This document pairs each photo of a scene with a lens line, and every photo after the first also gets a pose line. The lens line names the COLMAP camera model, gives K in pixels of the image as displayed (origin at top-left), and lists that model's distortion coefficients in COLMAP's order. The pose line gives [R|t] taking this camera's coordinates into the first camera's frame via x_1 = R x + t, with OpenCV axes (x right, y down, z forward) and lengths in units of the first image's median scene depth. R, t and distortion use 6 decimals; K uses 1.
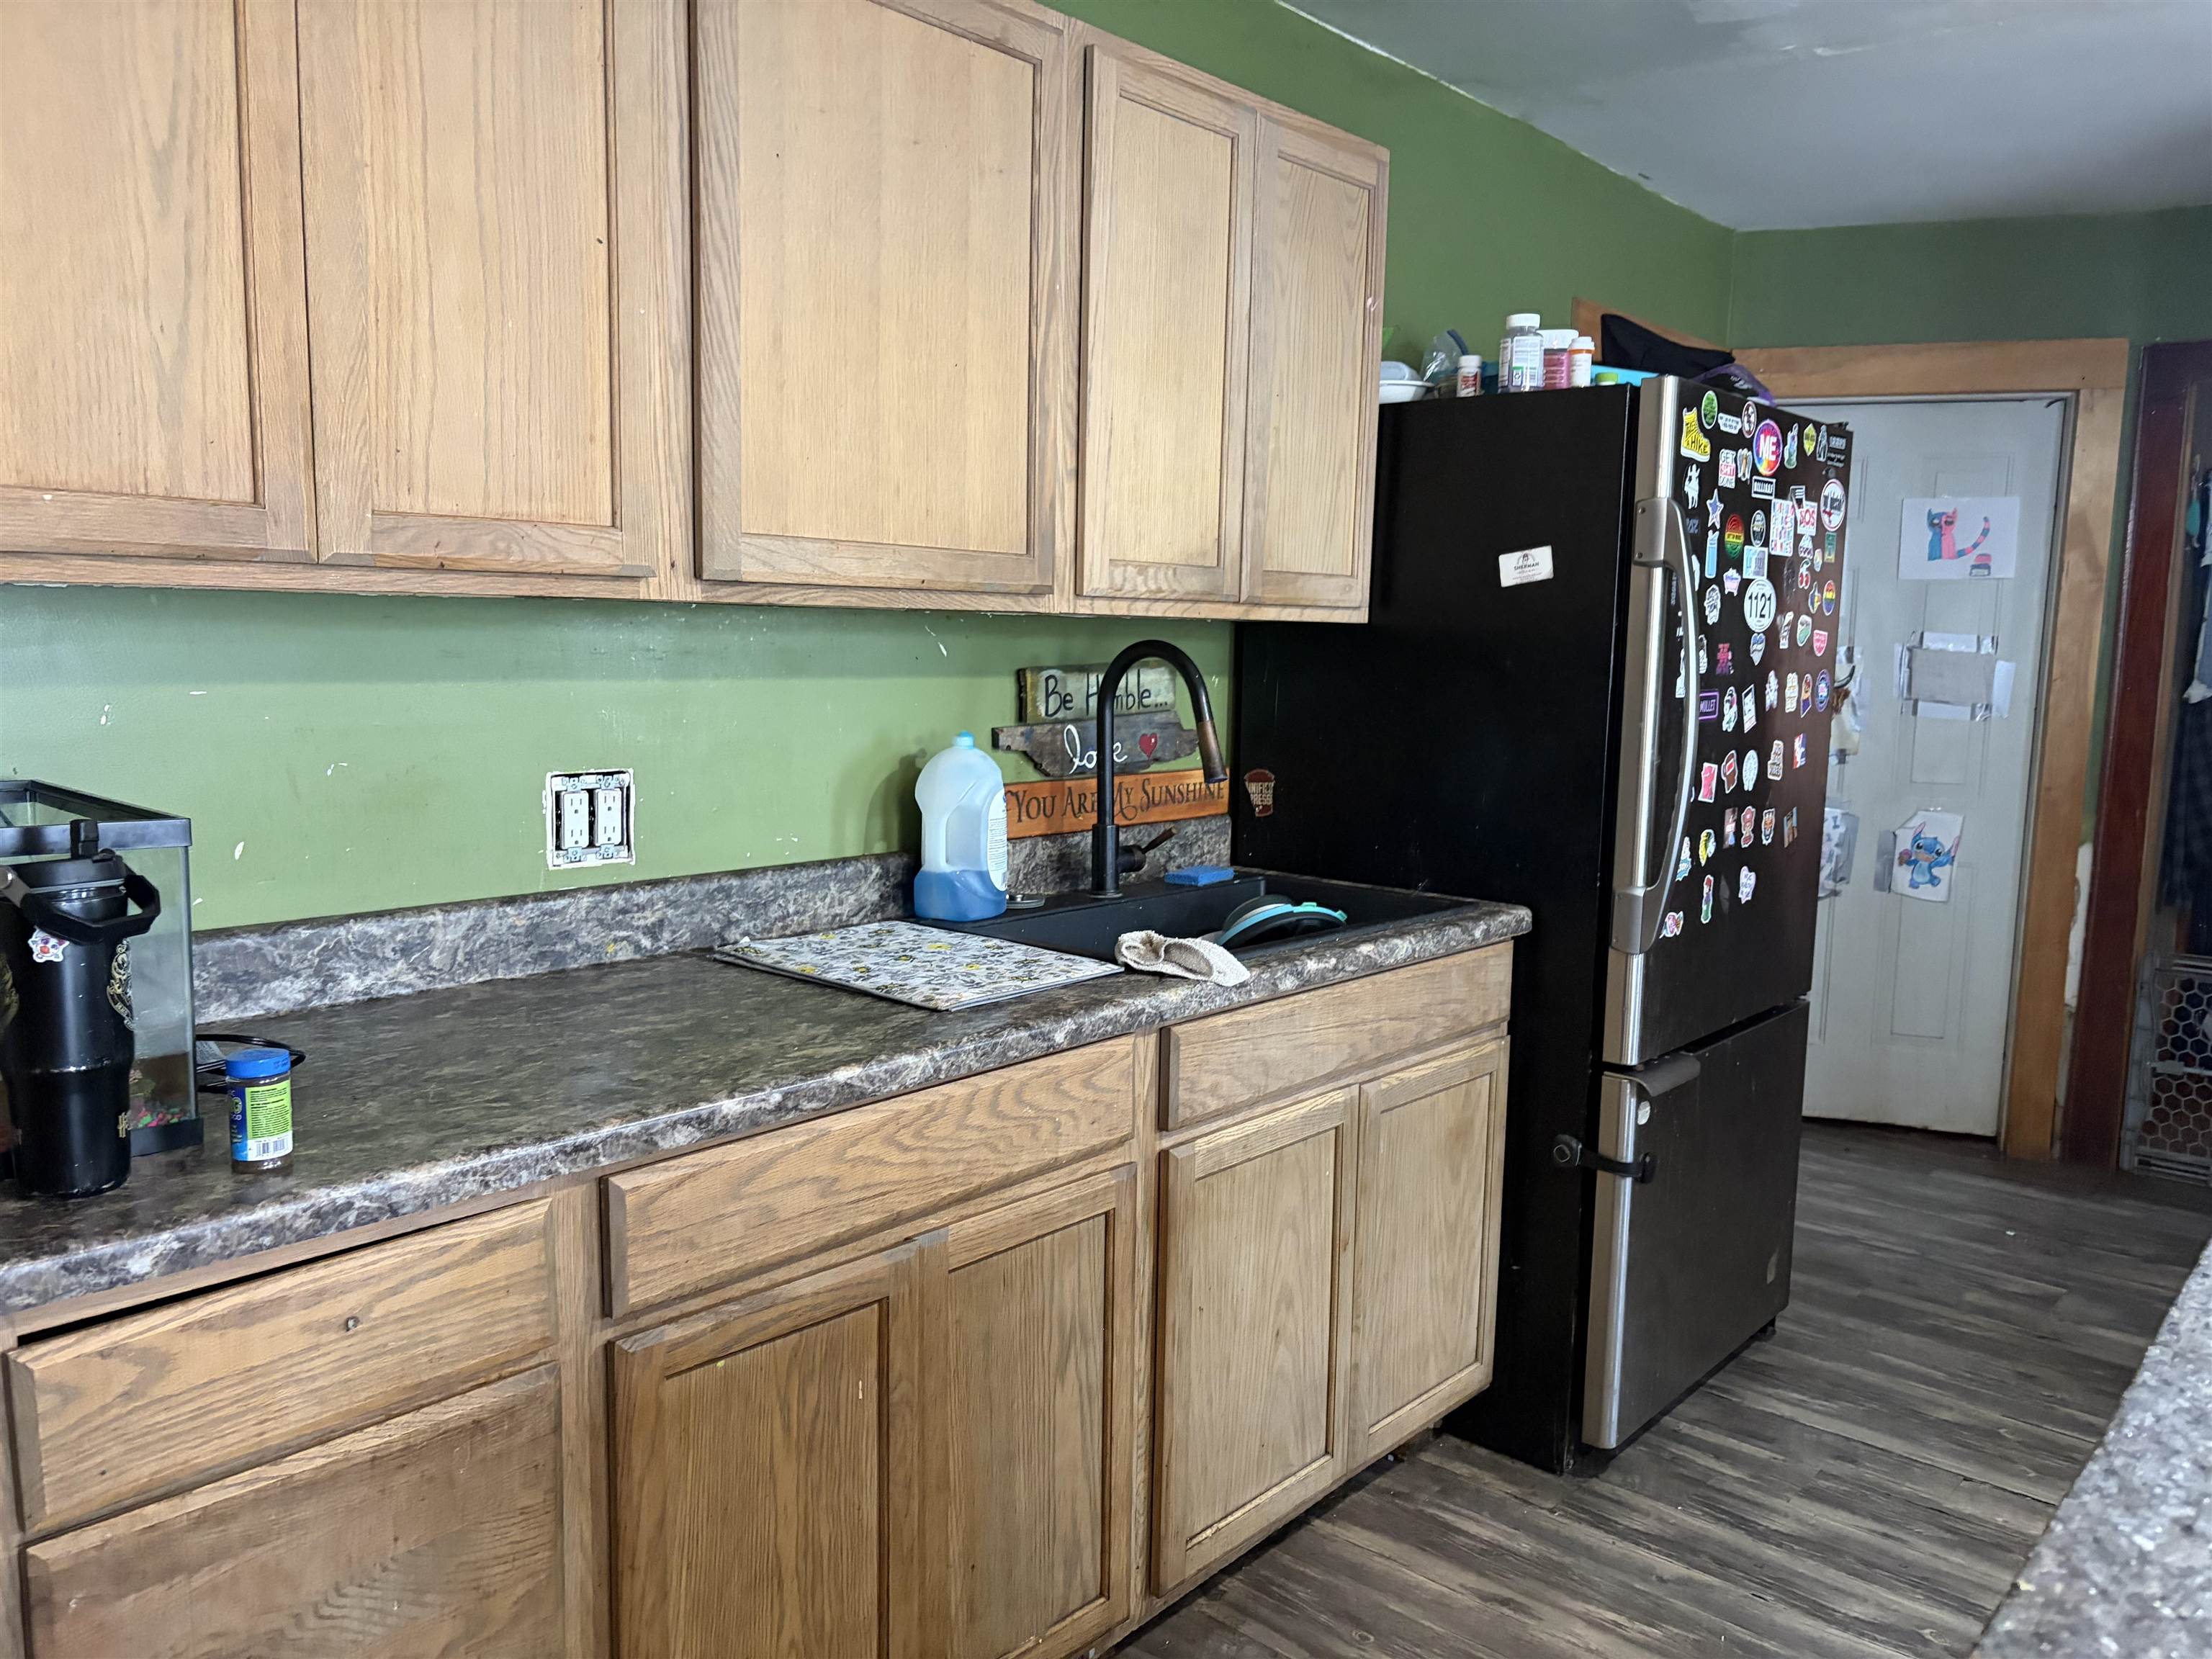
lens RADIAL K [[1680.1, 0, 1110.2], [0, 1680.1, 836.7], [0, 0, 1]] dist [0.019972, -0.012472]
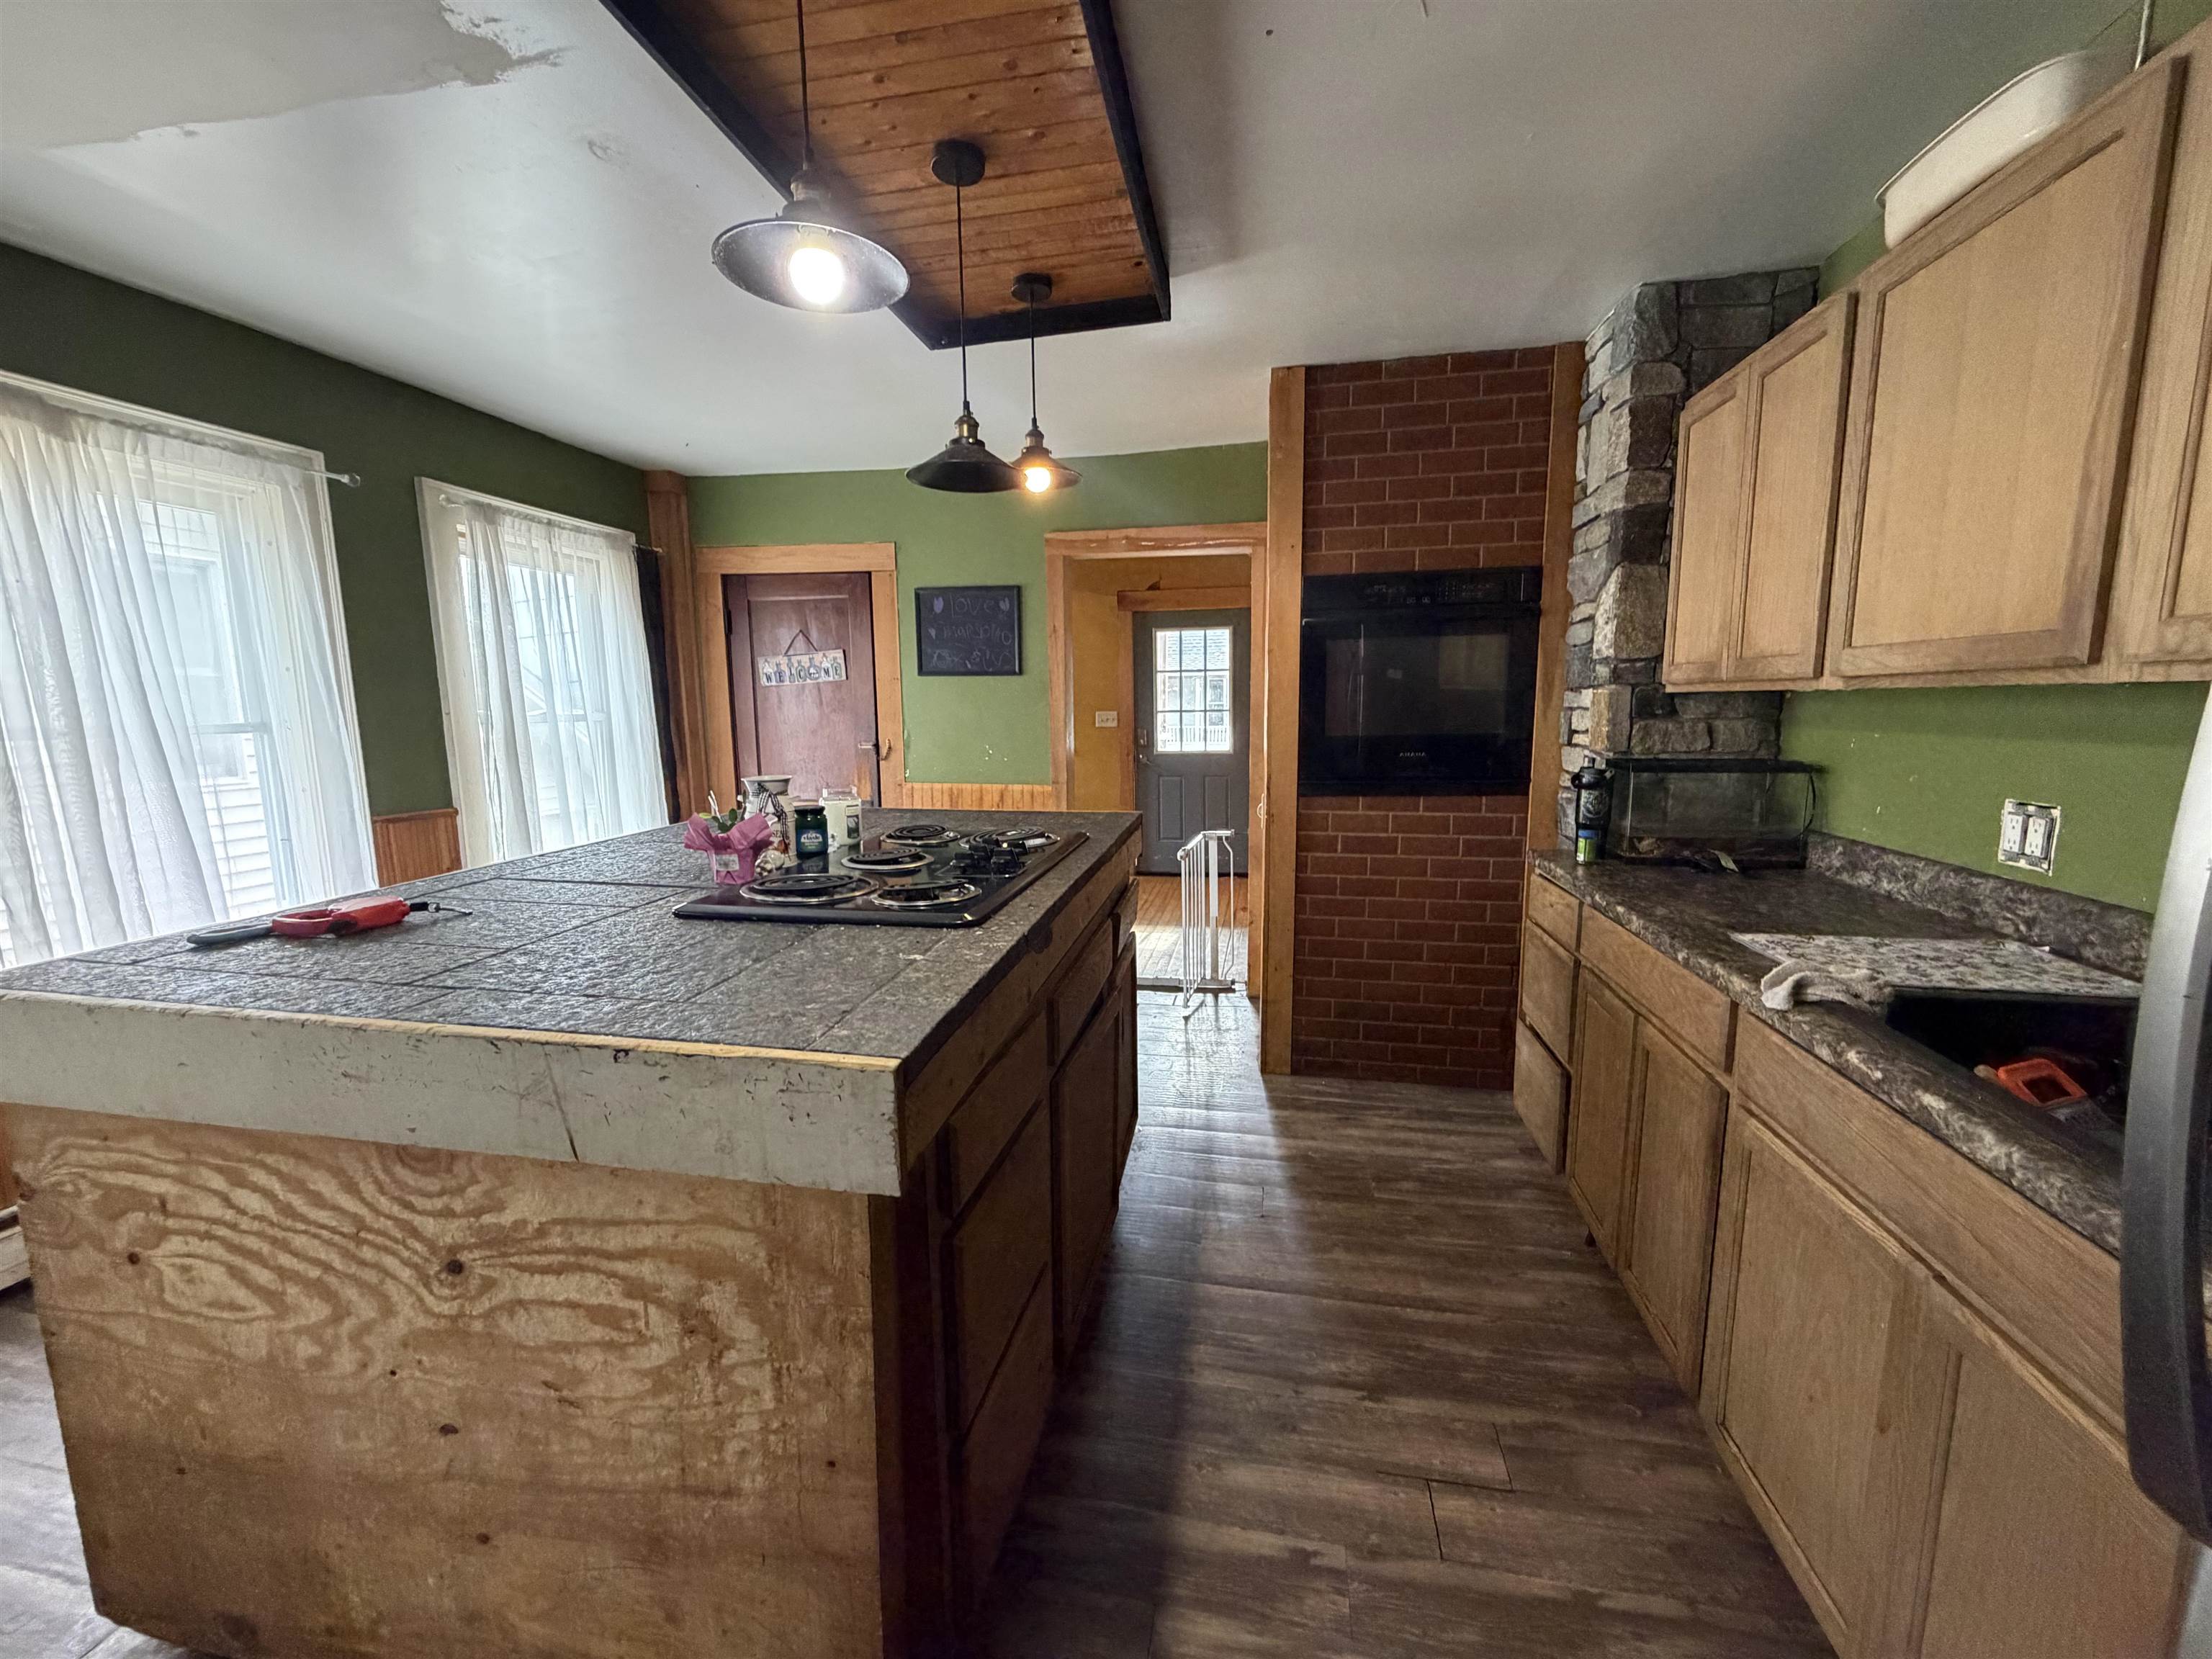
lens RADIAL K [[878.9, 0, 1099.4], [0, 878.9, 837.5], [0, 0, 1]] dist [0.003237, 0.000269]
pose [[-0.876722, 0.063572, -0.476778, 0.779093], [-0.062802, 0.967613, 0.244501, -0.148536], [0.476880, 0.244302, -0.844335, 1.285753]]
